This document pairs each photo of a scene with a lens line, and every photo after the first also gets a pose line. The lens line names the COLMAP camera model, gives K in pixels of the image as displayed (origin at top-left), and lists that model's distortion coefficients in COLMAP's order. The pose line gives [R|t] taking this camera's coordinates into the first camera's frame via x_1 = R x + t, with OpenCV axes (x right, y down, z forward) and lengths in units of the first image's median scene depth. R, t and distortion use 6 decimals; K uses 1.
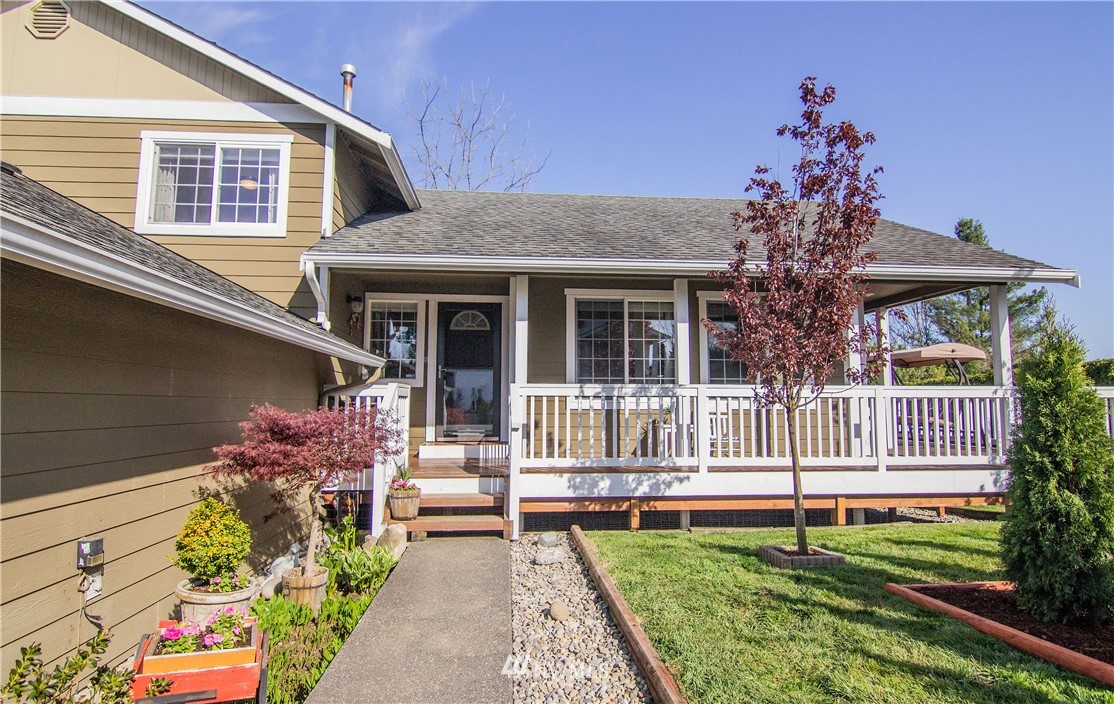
lens RADIAL K [[588.8, 0, 553.0], [0, 588.8, 339.9], [0, 0, 1]] dist [-0.010855, 0.002374]
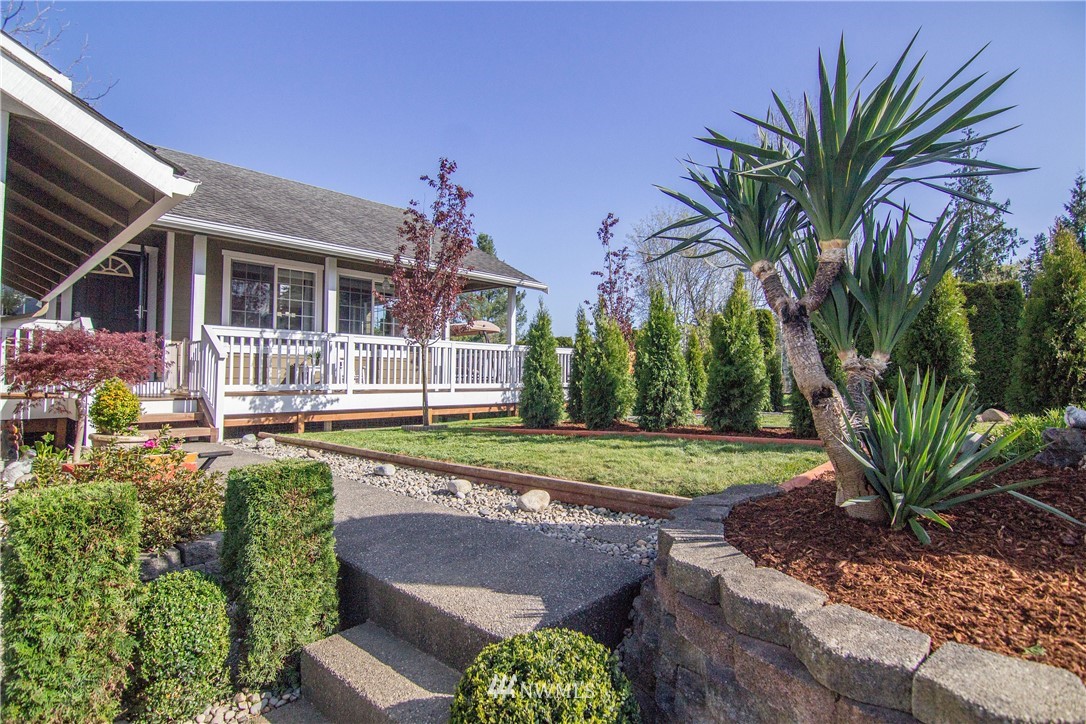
lens RADIAL K [[548.9, 0, 540.7], [0, 548.9, 366.4], [0, 0, 1]] dist [-0.021668, -0.001881]
pose [[0.736012, 0.014315, 0.676817, -0.319718], [-0.080986, 0.994458, 0.067036, 0.026509], [-0.672106, -0.104152, 0.733093, -0.316910]]
